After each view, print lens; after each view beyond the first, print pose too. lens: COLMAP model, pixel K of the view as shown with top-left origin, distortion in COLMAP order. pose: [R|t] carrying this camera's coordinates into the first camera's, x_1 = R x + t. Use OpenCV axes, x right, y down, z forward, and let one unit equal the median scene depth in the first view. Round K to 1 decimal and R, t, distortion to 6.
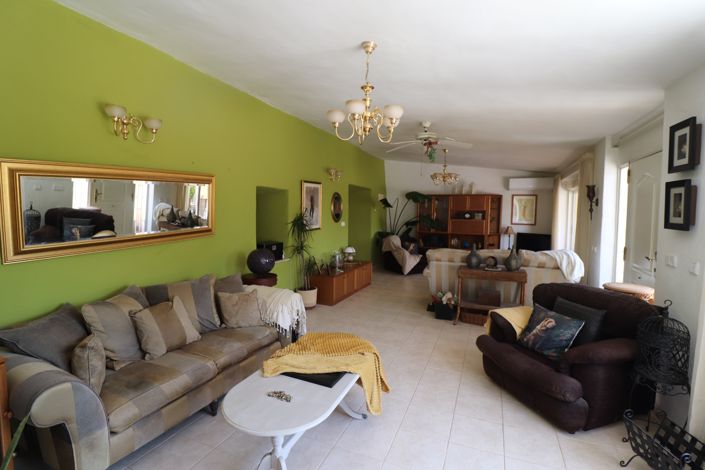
lens RADIAL K [[332.9, 0, 351.7], [0, 332.9, 232.0], [0, 0, 1]] dist [0.000371, -0.000197]
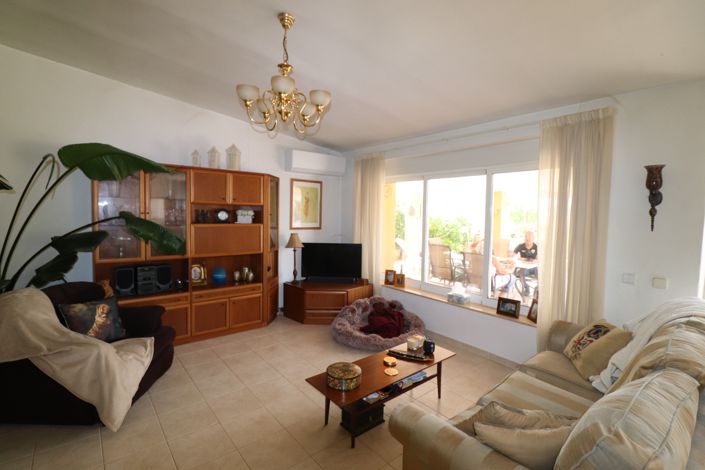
lens RADIAL K [[332.9, 0, 351.3], [0, 332.9, 229.6], [0, 0, 1]] dist [0.000371, -0.000197]
pose [[0.466949, -0.055099, 0.882566, 0.013237], [0.039740, 0.998356, 0.041303, -0.042763], [-0.883391, 0.015786, 0.468371, 0.632384]]
